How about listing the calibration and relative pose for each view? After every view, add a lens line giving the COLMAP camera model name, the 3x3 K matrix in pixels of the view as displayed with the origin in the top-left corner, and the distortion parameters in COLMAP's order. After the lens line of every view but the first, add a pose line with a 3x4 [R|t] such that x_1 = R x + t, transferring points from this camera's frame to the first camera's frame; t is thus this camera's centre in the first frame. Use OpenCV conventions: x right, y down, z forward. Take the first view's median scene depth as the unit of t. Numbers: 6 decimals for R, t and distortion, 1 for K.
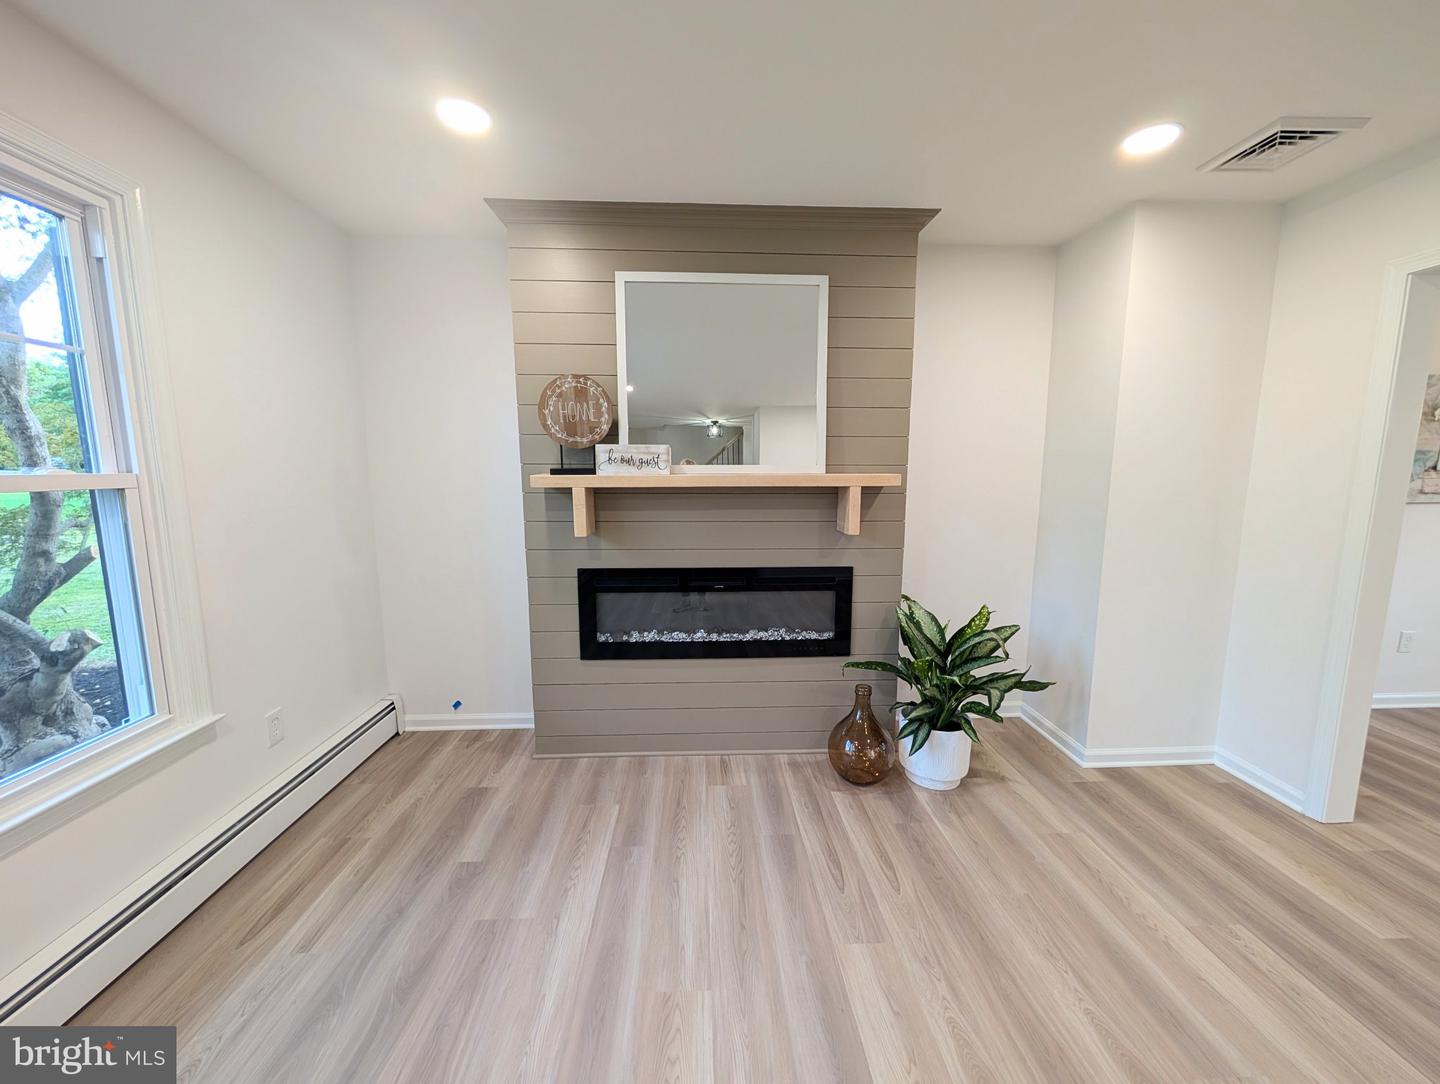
lens RADIAL K [[541.8, 0, 722.4], [0, 541.8, 548.3], [0, 0, 1]] dist [0.001207, 0.000030]
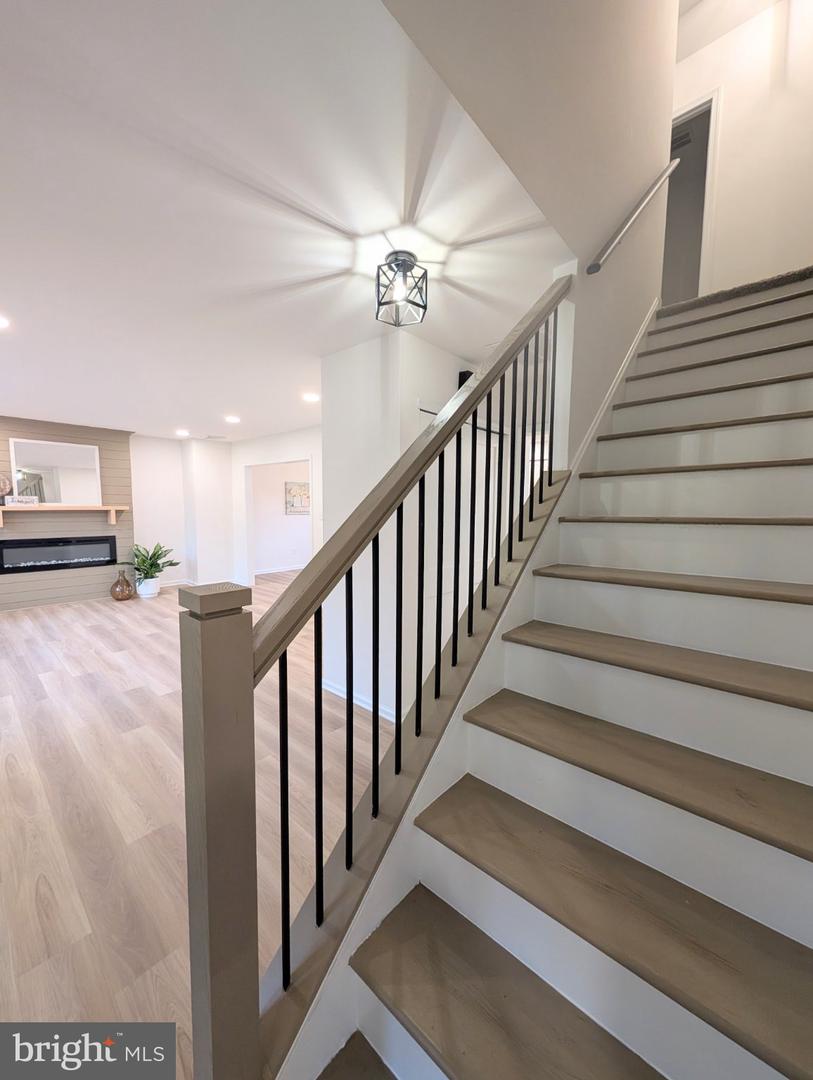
lens RADIAL K [[406.3, 0, 401.4], [0, 406.3, 541.2], [0, 0, 1]] dist [0.001207, 0.000030]
pose [[0.701764, -0.055497, 0.710245, -0.283150], [0.087733, 0.996105, -0.008852, 0.241691], [-0.706987, 0.068524, 0.703899, -1.900687]]
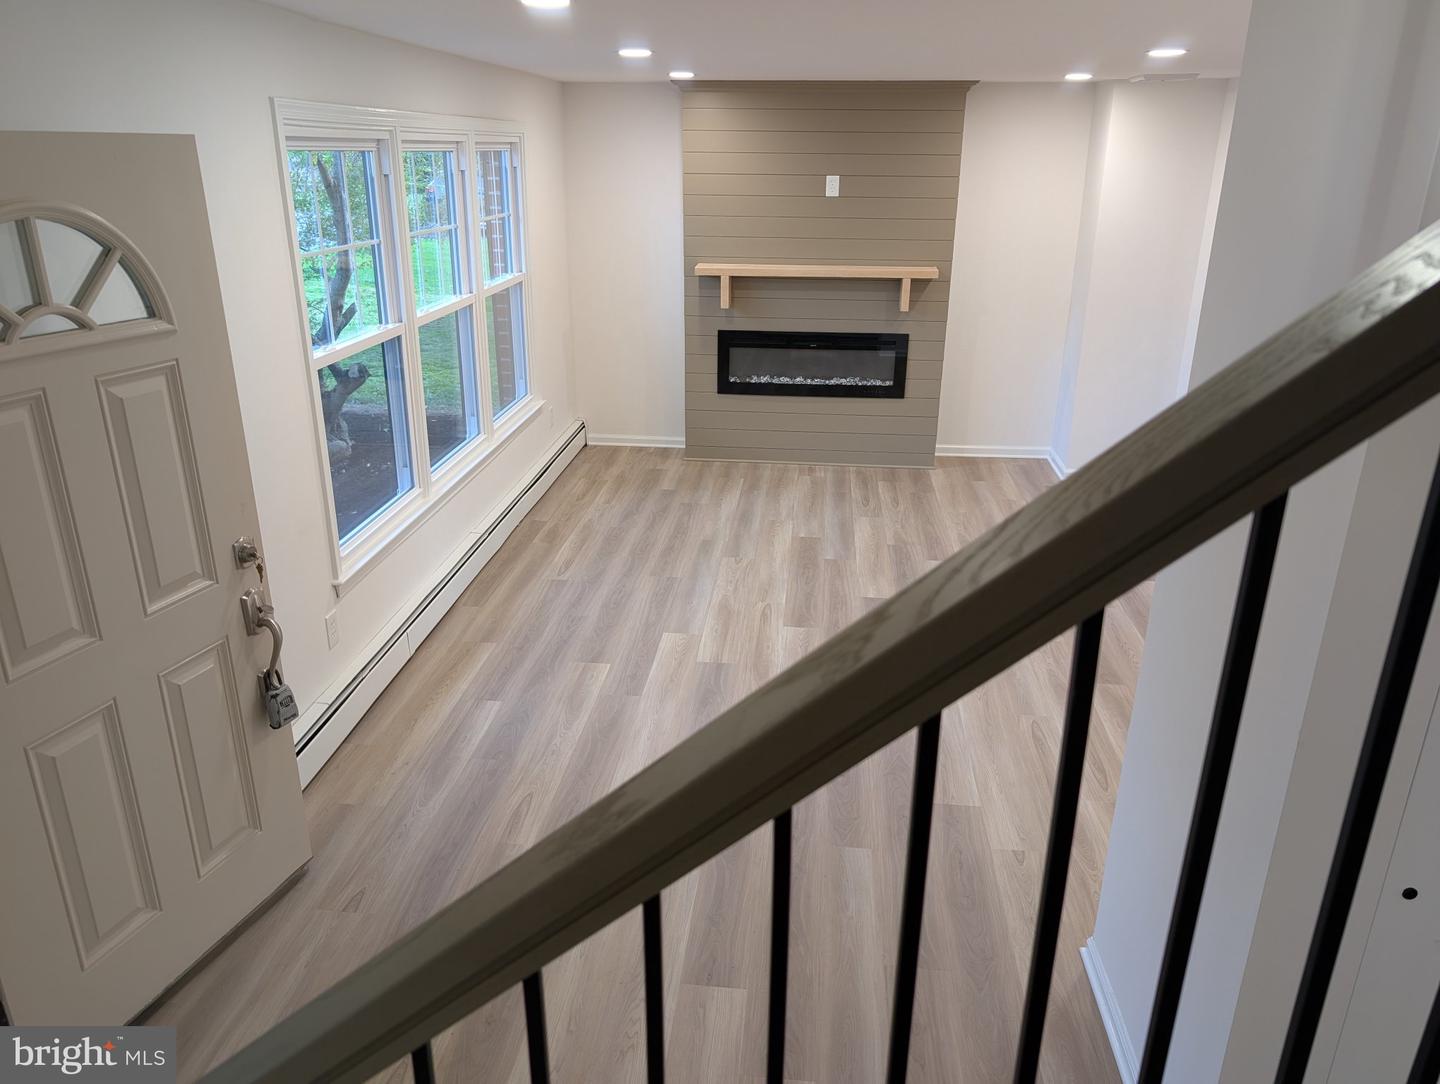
lens RADIAL K [[1009.6, 0, 720.0], [0, 1009.6, 542.0], [0, 0, 1]] dist [0.073727, -0.000979]
pose [[0.989431, 0.057704, -0.133026, 0.140993], [-0.026976, 0.974643, 0.222135, -0.013783], [0.142471, -0.216198, 0.965899, -1.821950]]
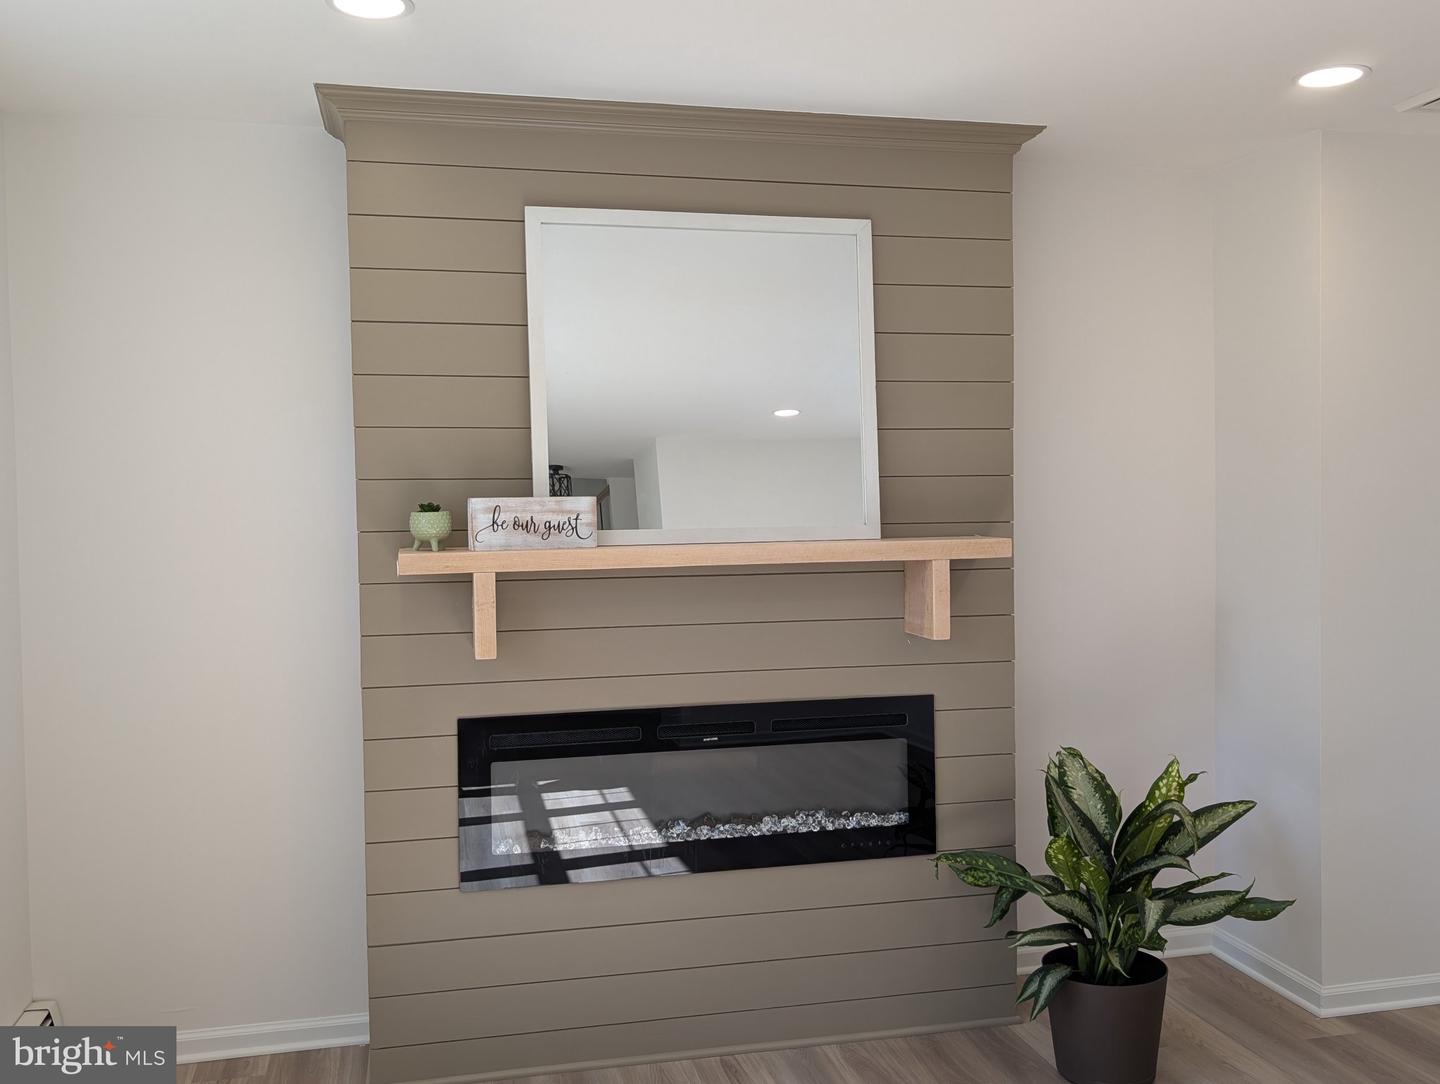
lens RADIAL K [[1196.8, 0, 720.0], [0, 1196.8, 542.0], [0, 0, 1]] dist [-0.005808, -0.004826]
pose [[0.987125, -0.020490, 0.158632, -0.197353], [0.042114, 0.990061, -0.134182, 0.033756], [-0.154306, 0.139136, 0.978177, -0.270686]]
